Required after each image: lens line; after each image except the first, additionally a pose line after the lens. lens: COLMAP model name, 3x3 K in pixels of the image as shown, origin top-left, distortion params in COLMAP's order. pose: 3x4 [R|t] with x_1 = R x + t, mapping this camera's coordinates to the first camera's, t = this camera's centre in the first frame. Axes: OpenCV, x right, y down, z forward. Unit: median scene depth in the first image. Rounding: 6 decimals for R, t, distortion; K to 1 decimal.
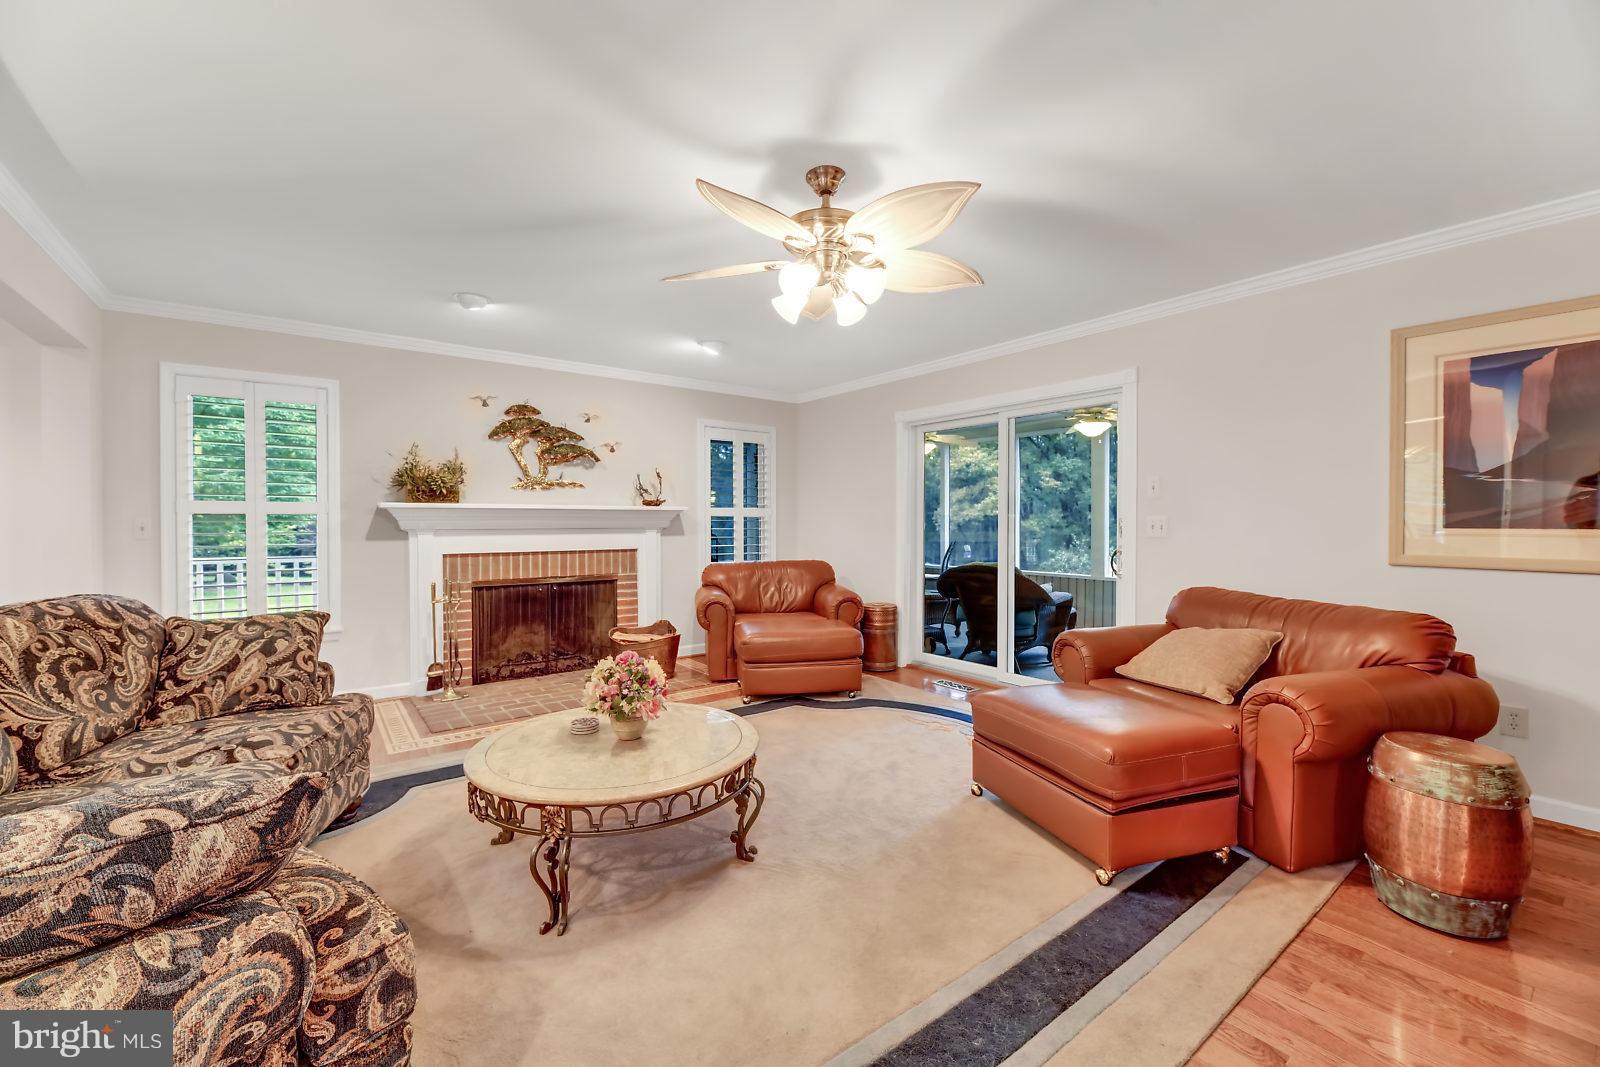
lens RADIAL K [[647.1, 0, 799.2], [0, 647.1, 530.5], [0, 0, 1]] dist [-0.002606, -0.000169]
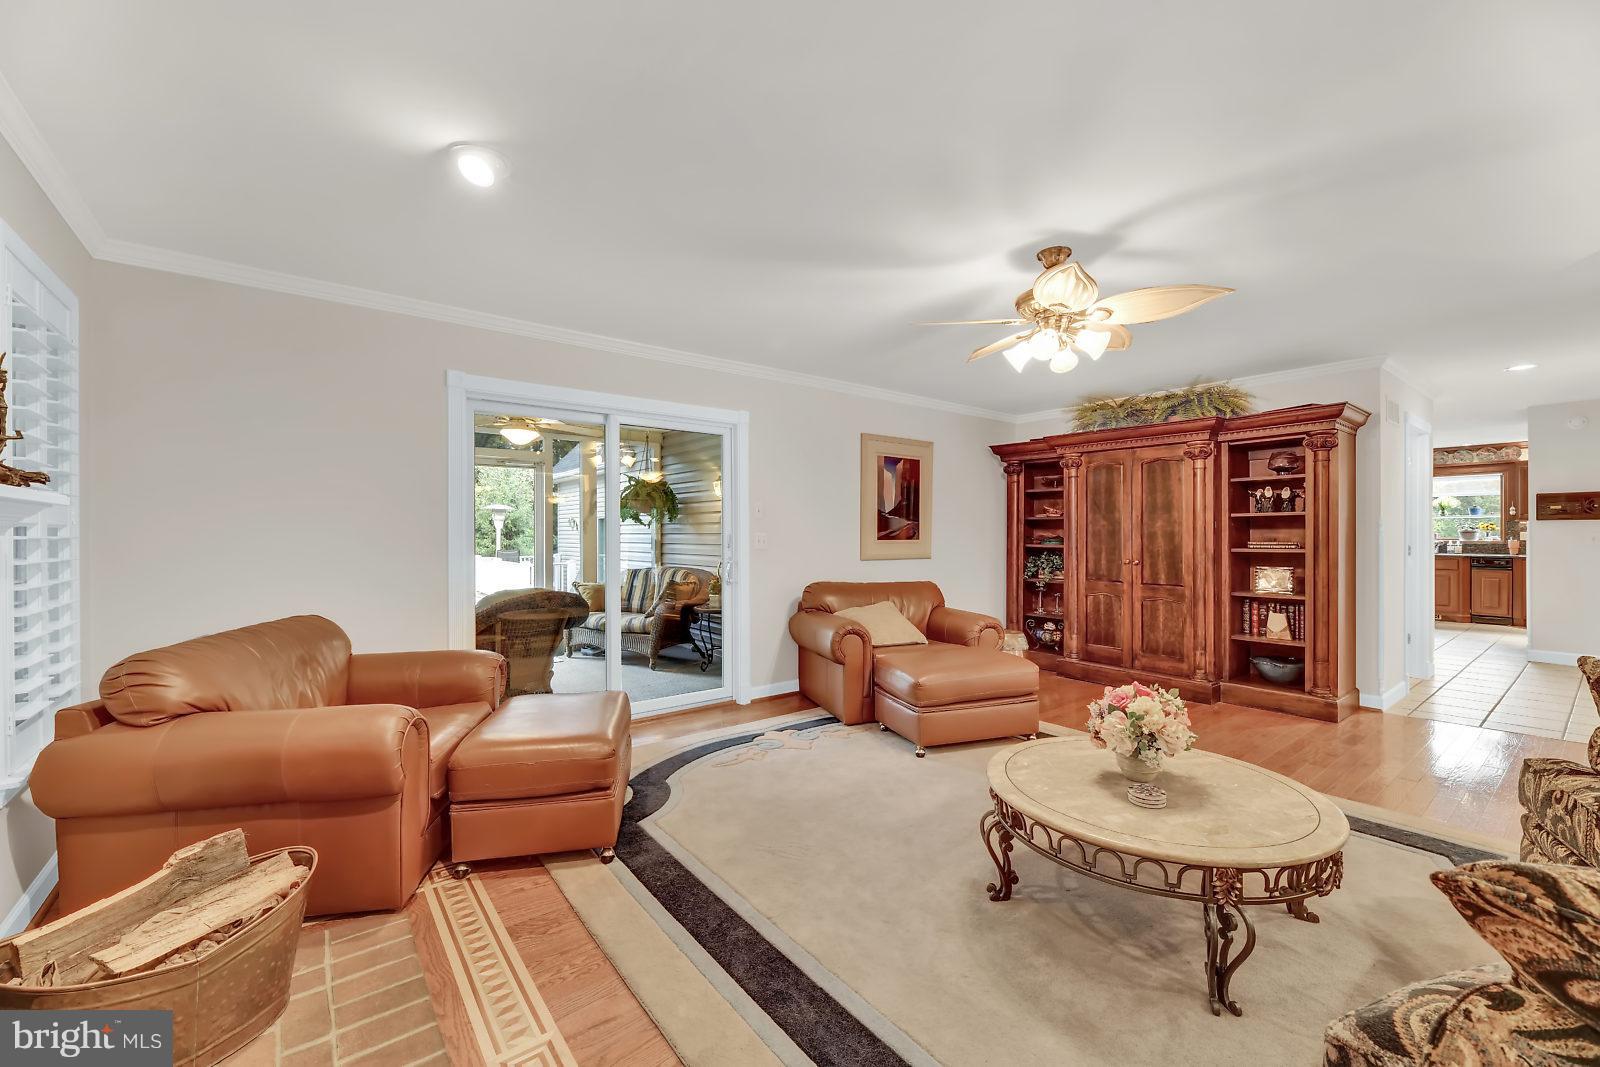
lens RADIAL K [[647.1, 0, 800.3], [0, 647.1, 534.5], [0, 0, 1]] dist [-0.002606, -0.000169]
pose [[-0.012627, -0.000589, 0.999920, -1.036496], [0.008988, 0.999959, 0.000703, -0.024066], [-0.999880, 0.008996, -0.012622, 1.333111]]
